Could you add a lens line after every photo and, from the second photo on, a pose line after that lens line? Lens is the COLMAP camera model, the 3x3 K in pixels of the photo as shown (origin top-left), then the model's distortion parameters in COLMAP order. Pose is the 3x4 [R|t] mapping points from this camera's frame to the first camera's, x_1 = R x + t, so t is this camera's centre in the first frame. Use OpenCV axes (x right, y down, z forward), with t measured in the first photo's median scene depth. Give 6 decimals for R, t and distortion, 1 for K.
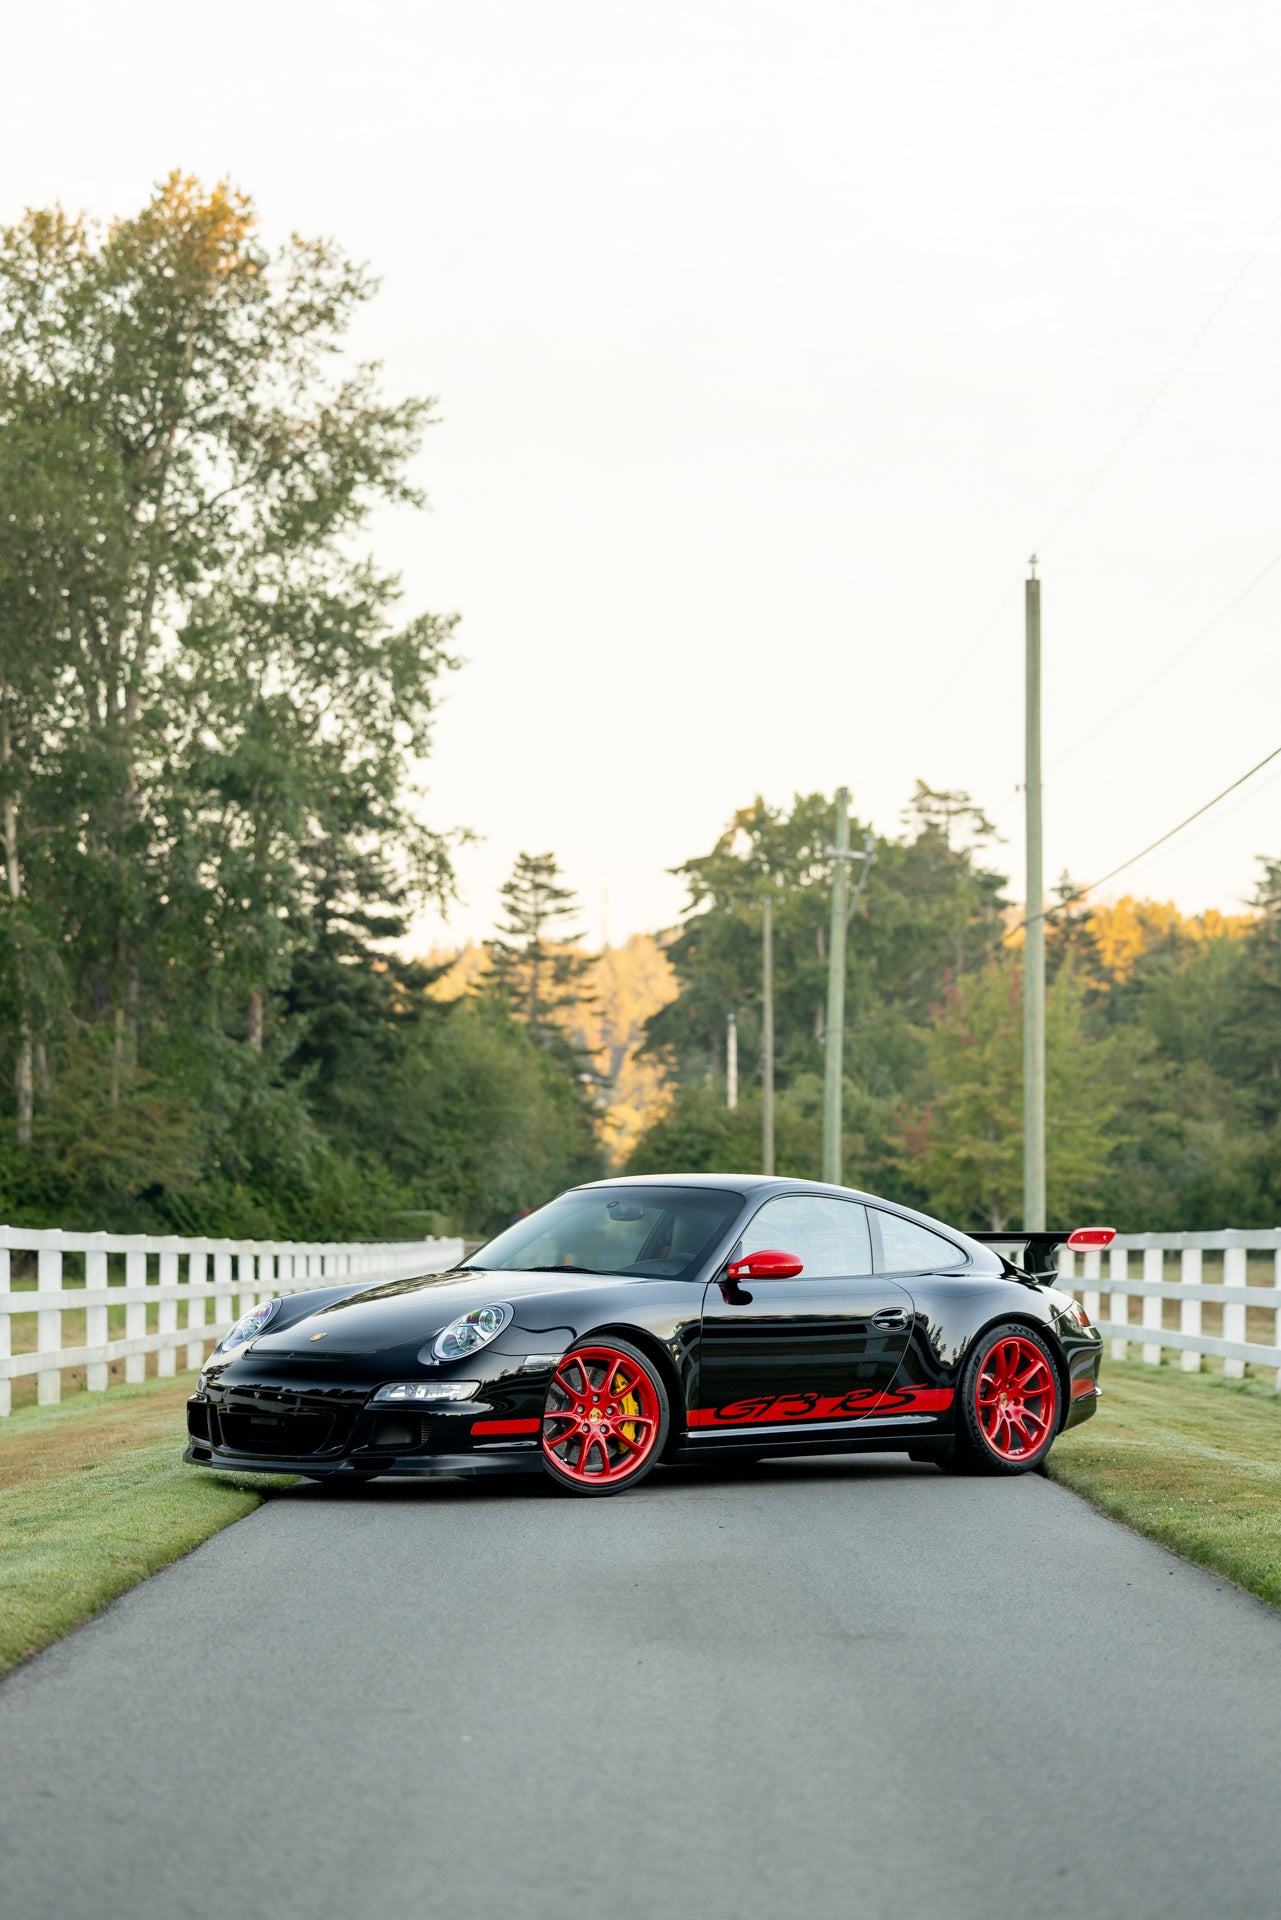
lens RADIAL K [[5862.8, 0, 640.5], [0, 5862.8, 960.0], [0, 0, 1]] dist [0.058395, -0.690816]
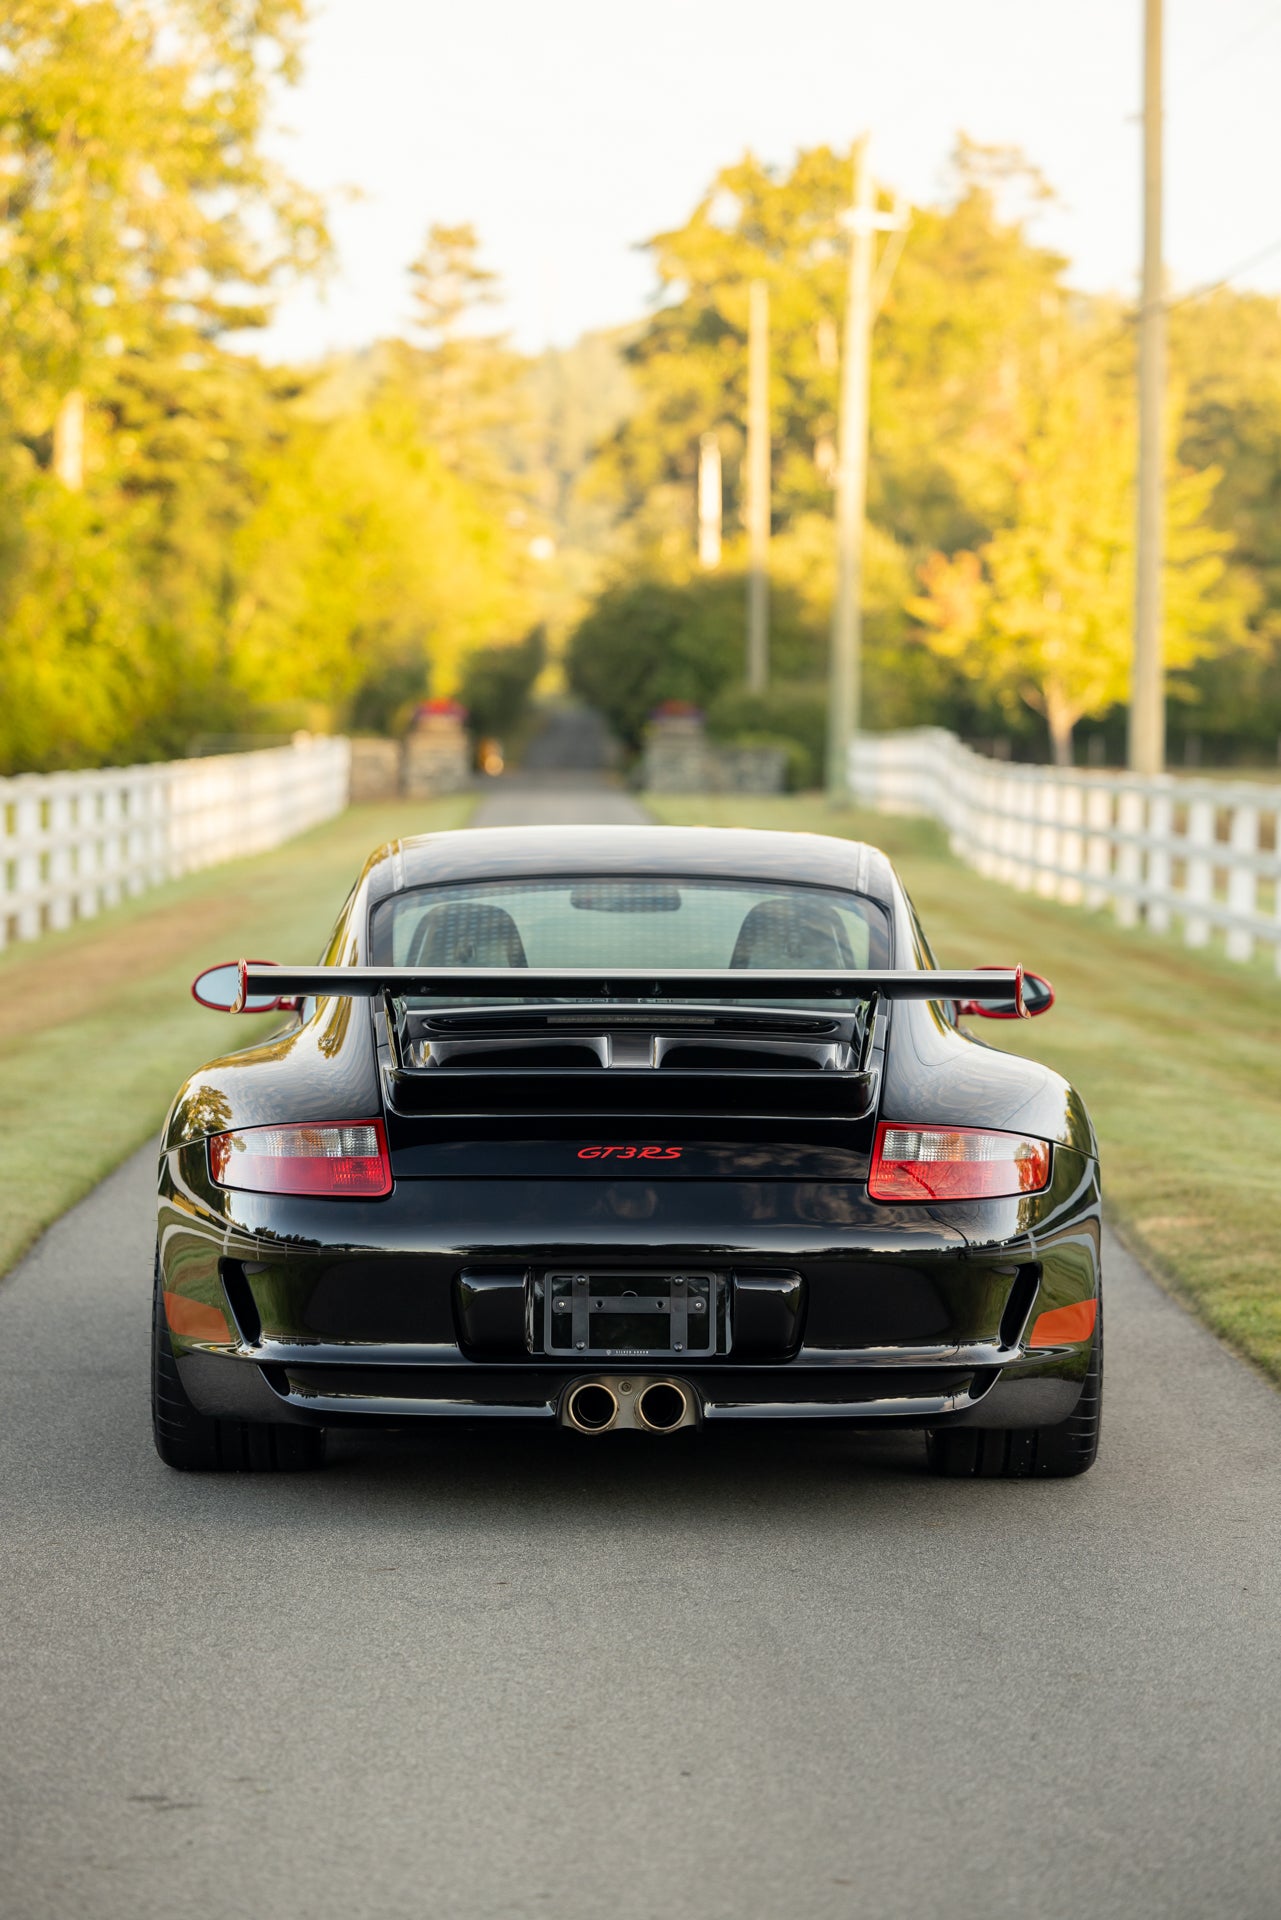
lens RADIAL K [[5507.0, 0, 639.5], [0, 5507.0, 820.3], [0, 0, 1]] dist [-0.066190, -0.396067]
pose [[0.999976, 0.005697, 0.003878, 0.004224], [-0.006000, 0.996499, 0.083393, -0.000583], [-0.003389, -0.083414, 0.996509, 0.299879]]
